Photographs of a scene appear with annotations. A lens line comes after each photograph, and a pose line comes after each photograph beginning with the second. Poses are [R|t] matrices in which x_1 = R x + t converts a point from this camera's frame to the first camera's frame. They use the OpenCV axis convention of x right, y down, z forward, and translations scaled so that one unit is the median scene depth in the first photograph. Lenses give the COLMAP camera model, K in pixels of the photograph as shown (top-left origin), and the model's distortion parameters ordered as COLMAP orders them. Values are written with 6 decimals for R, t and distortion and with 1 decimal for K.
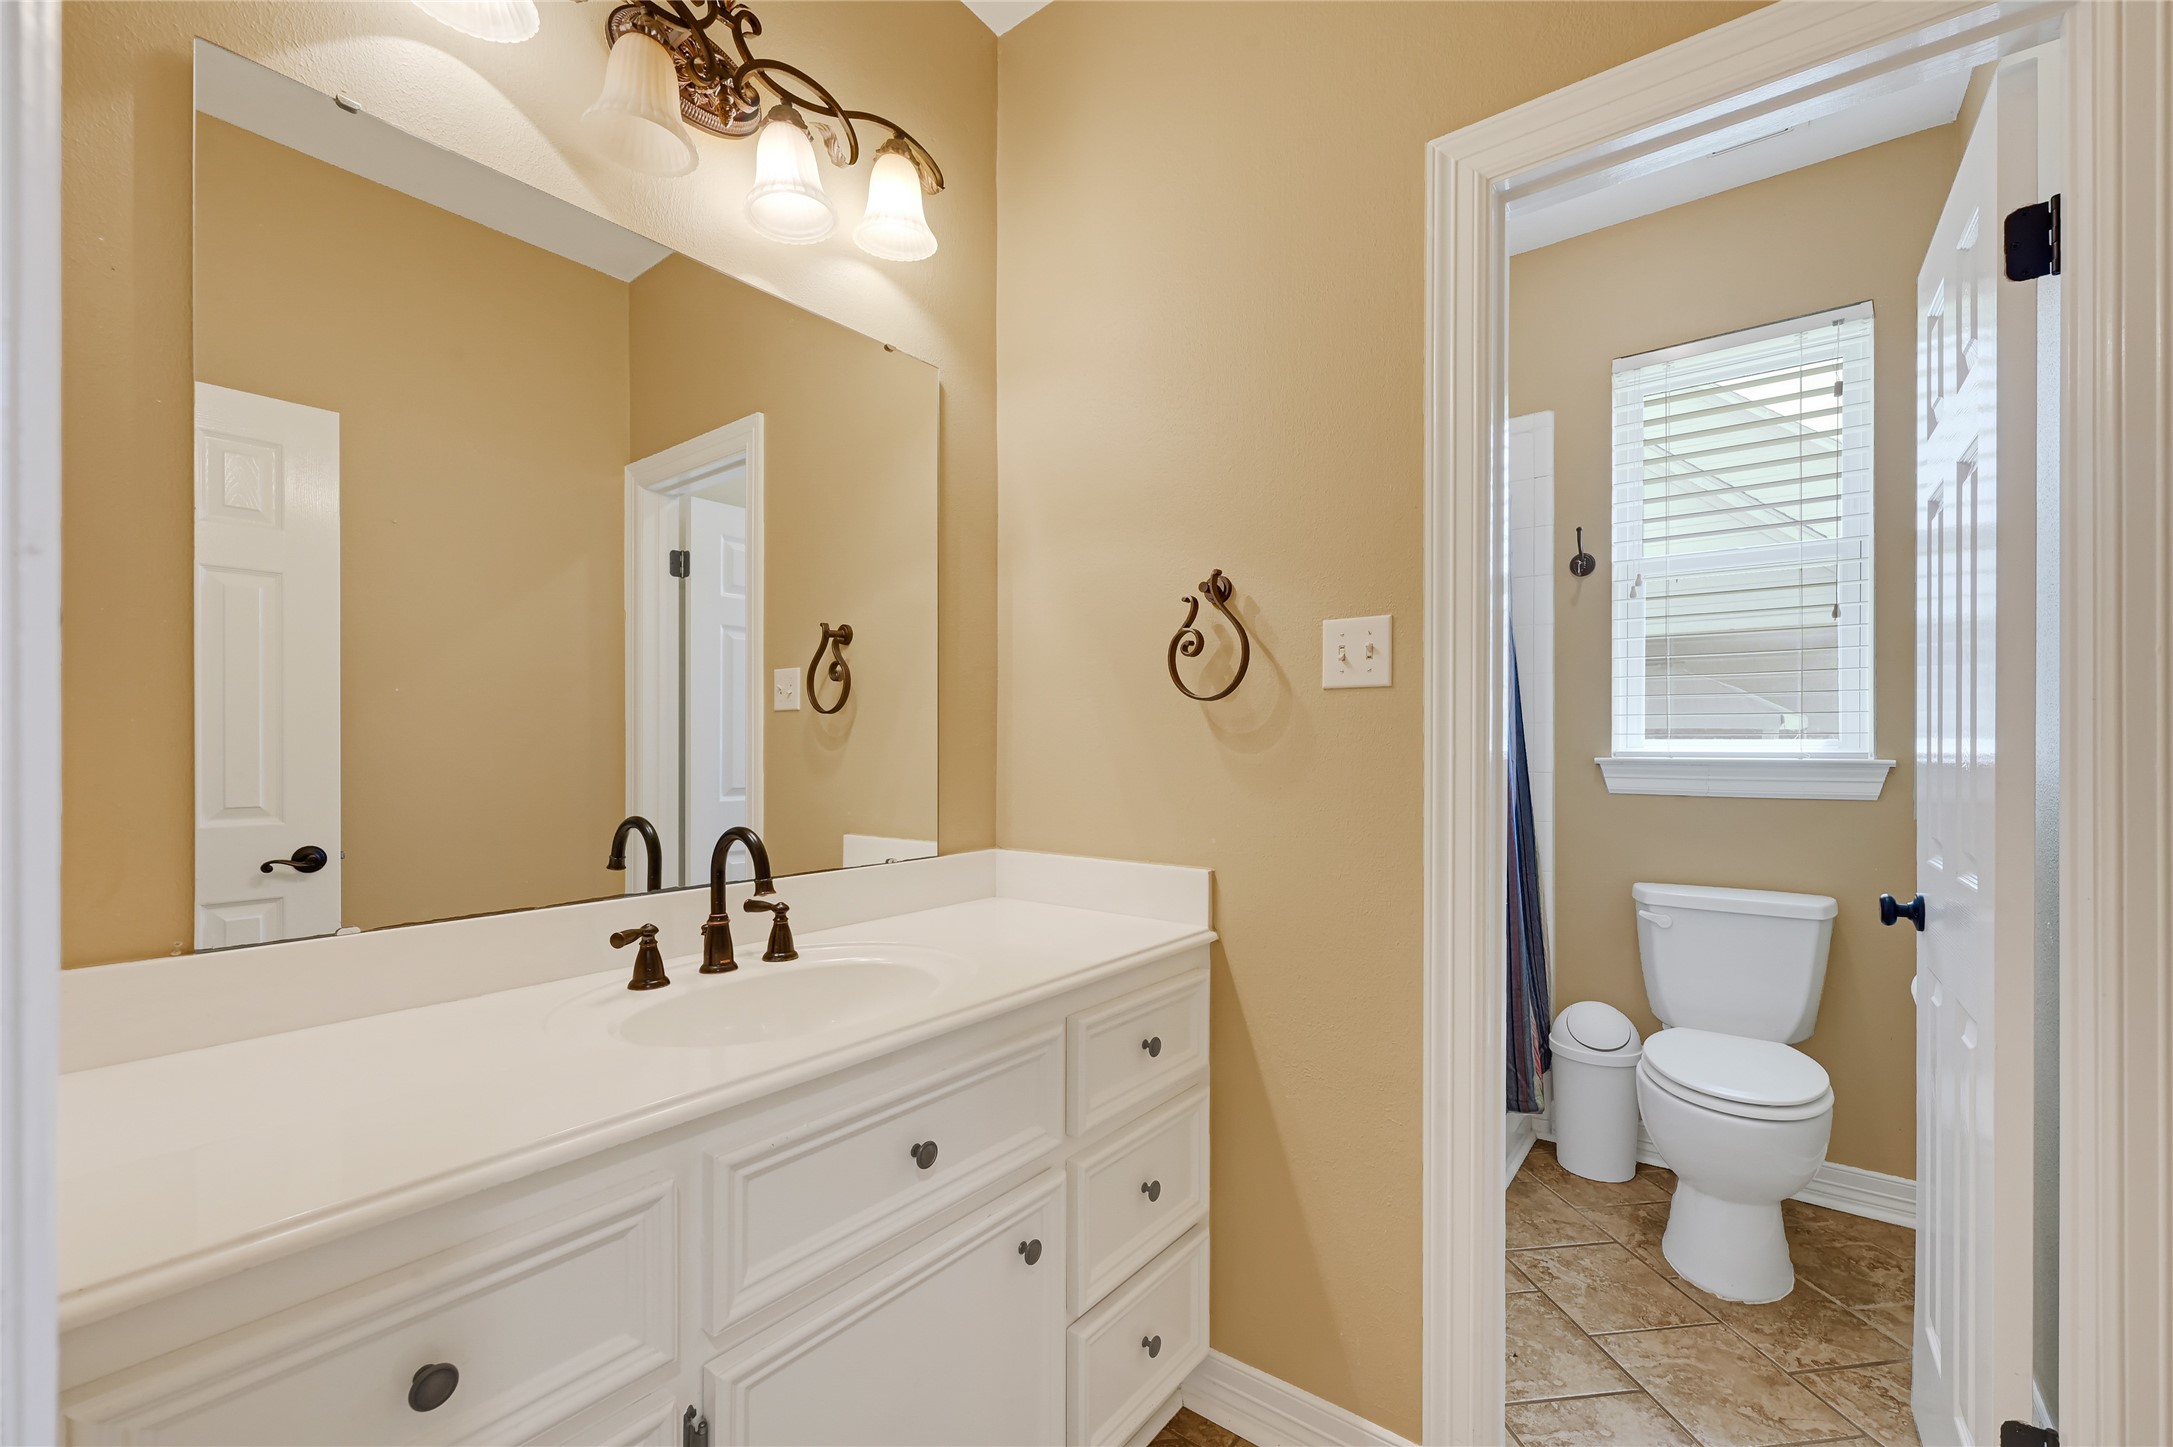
lens RADIAL K [[898.4, 0, 1086.5], [0, 898.4, 723.5], [0, 0, 1]] dist [0.000767, 0.000074]
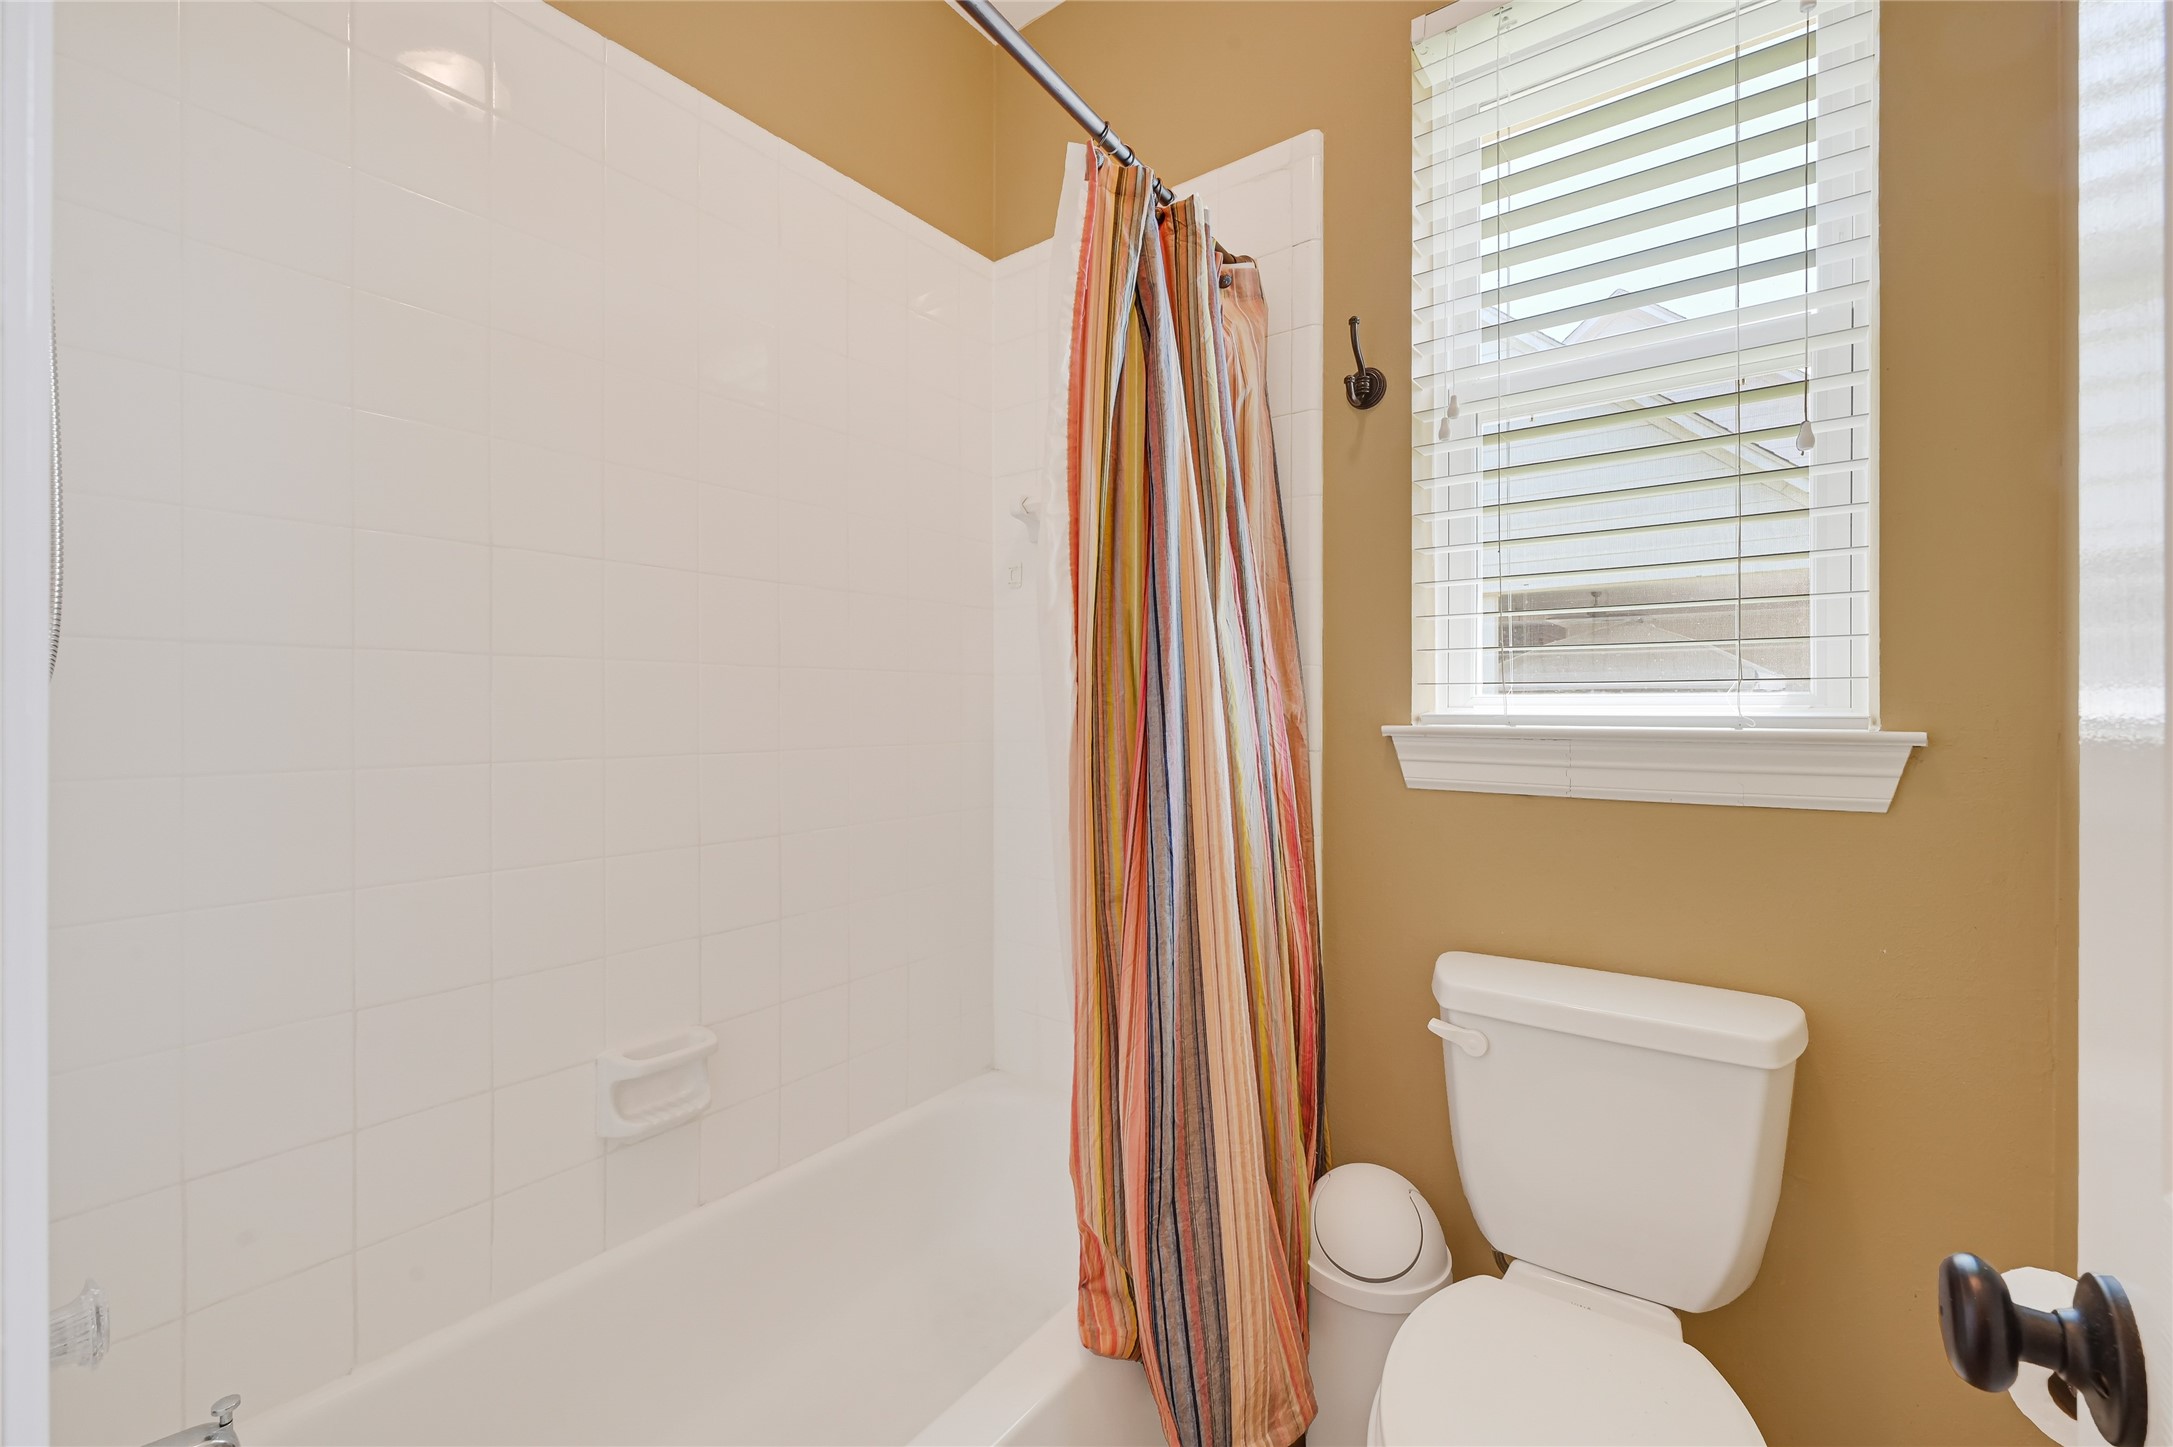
lens RADIAL K [[903.8, 0, 1074.5], [0, 903.8, 685.9], [0, 0, 1]] dist [-0.001751, -0.000283]
pose [[0.999959, -0.002820, 0.008564, 0.392270], [0.002820, 0.999996, -0.000001, 0.013061], [-0.008564, 0.000025, 0.999963, 0.463818]]
